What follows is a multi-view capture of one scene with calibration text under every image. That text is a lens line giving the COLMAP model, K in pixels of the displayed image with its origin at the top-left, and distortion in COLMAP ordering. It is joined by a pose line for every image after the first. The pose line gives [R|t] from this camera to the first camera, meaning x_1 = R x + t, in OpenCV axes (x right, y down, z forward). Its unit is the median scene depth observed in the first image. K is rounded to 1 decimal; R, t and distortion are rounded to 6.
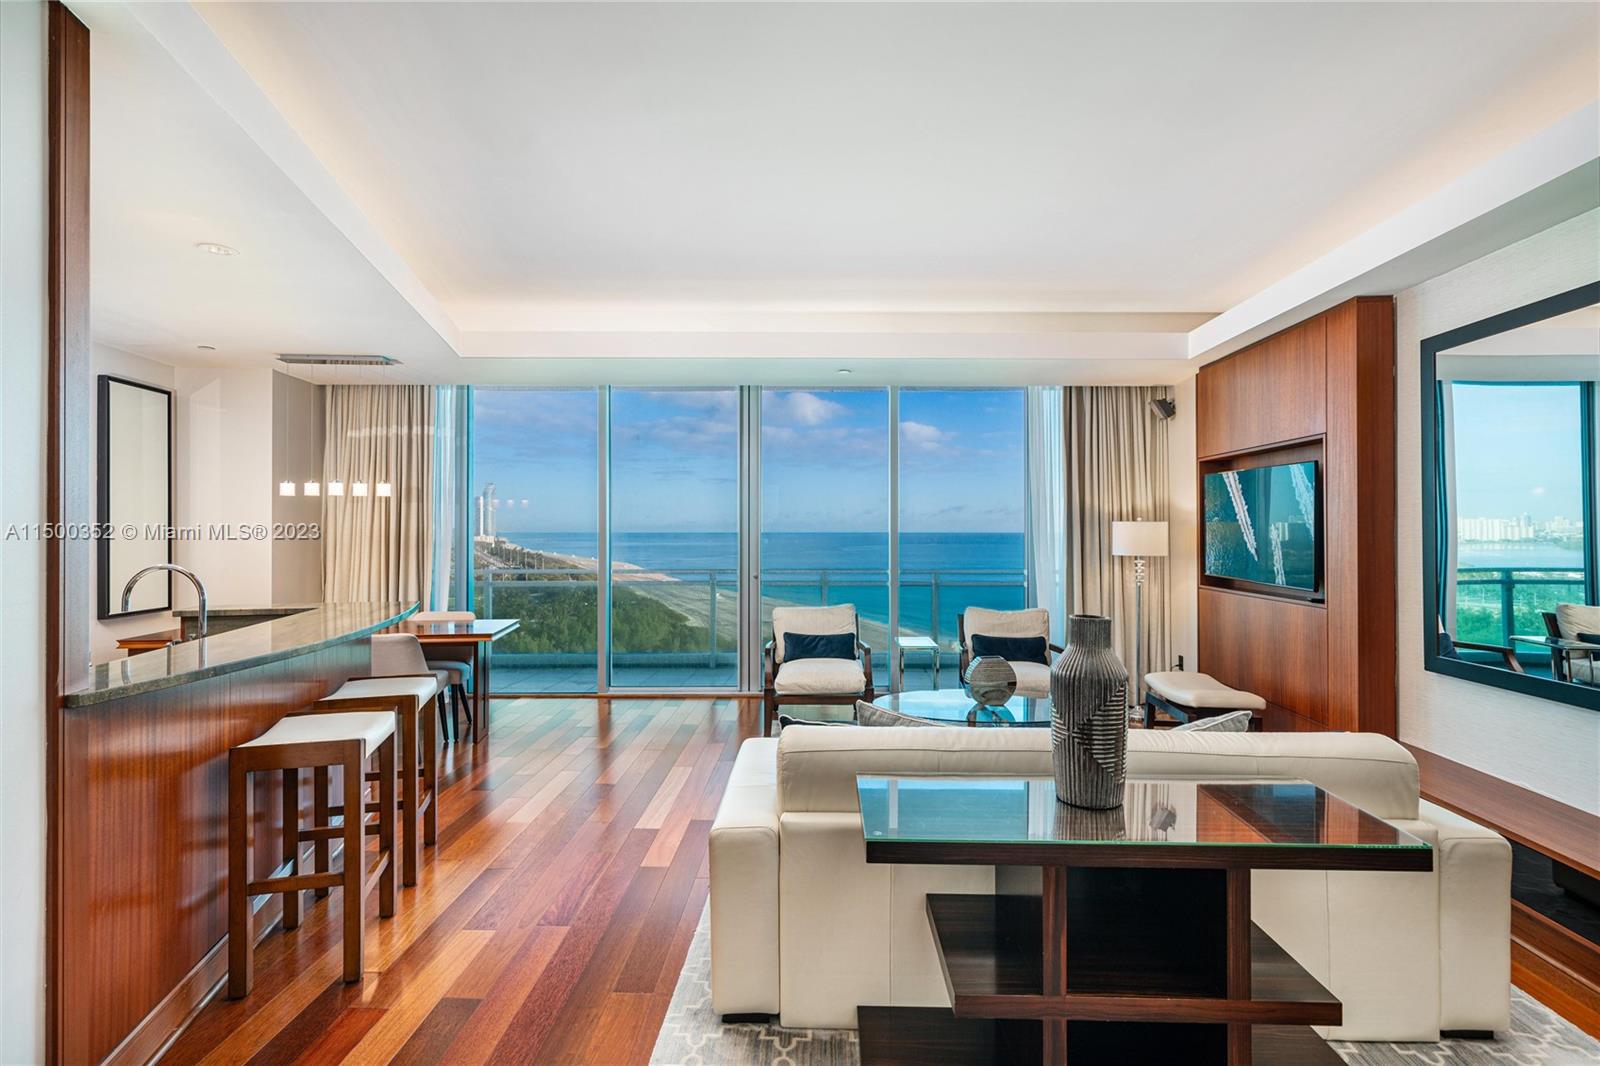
lens RADIAL K [[762.1, 0, 804.4], [0, 762.1, 523.0], [0, 0, 1]] dist [-0.004249, 0.000516]
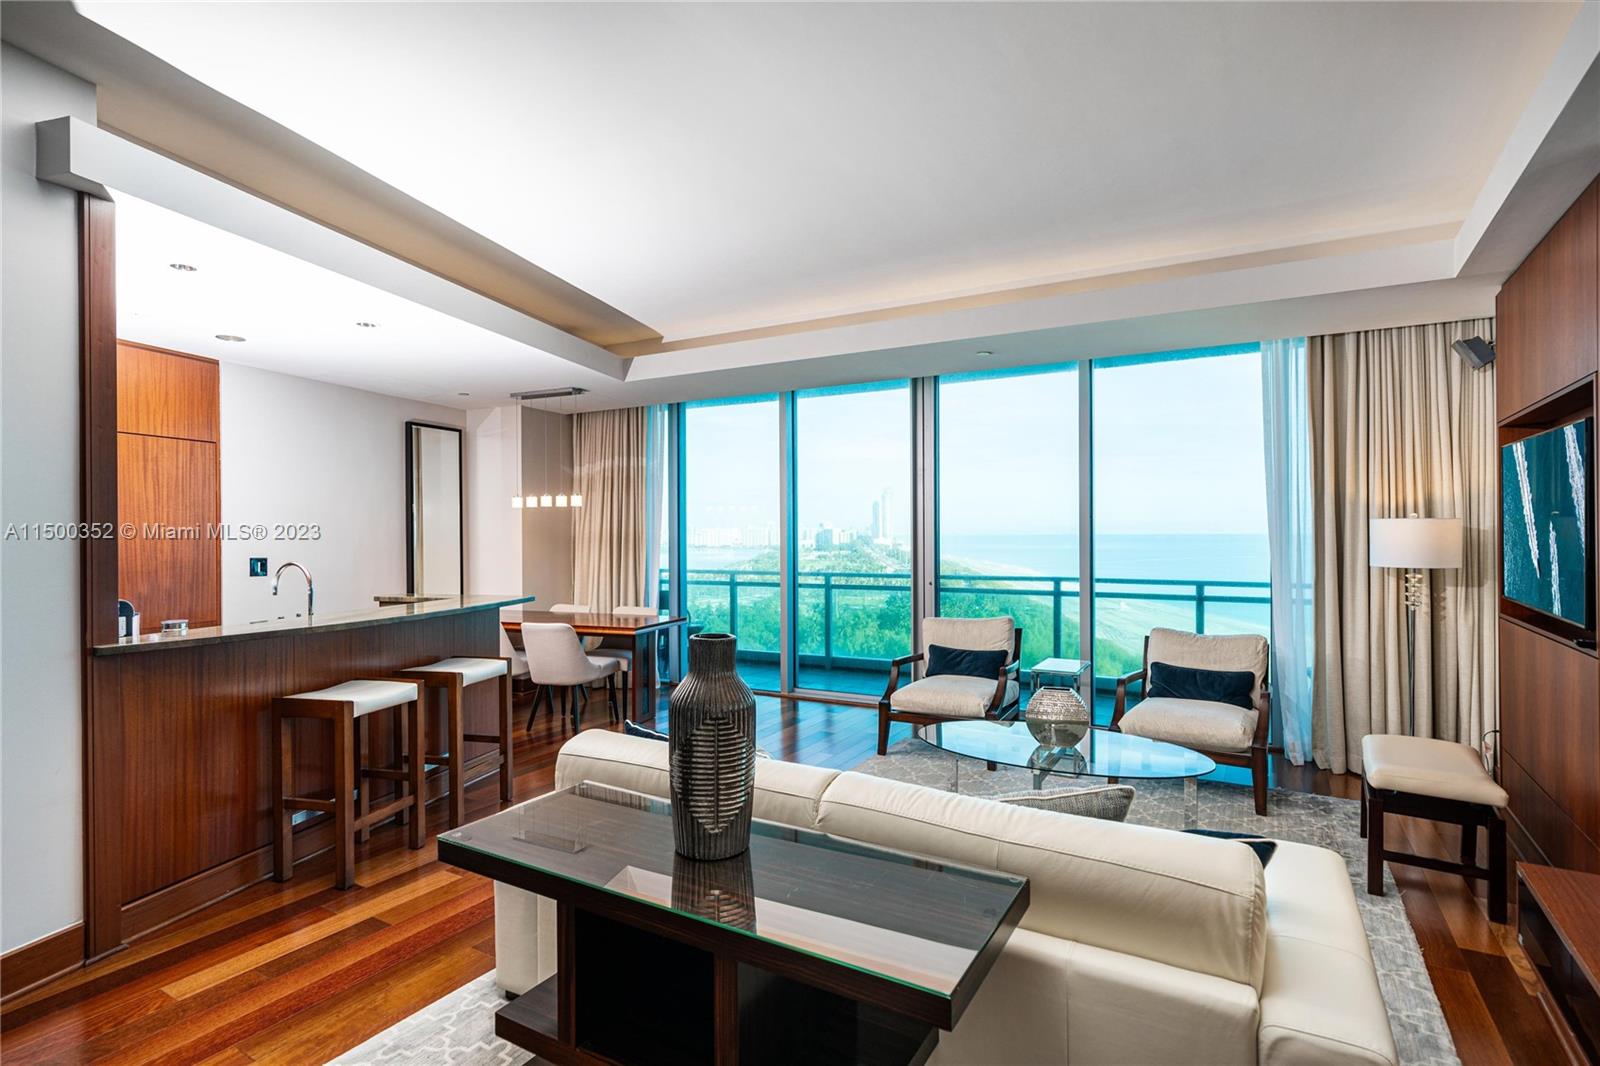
lens RADIAL K [[794.3, 0, 792.8], [0, 794.3, 530.9], [0, 0, 1]] dist [-0.001079, -0.000928]
pose [[0.870528, -0.006882, -0.492071, 0.324853], [0.010910, 0.999926, 0.005315, -0.000353], [0.491998, -0.009995, 0.870539, 0.094506]]
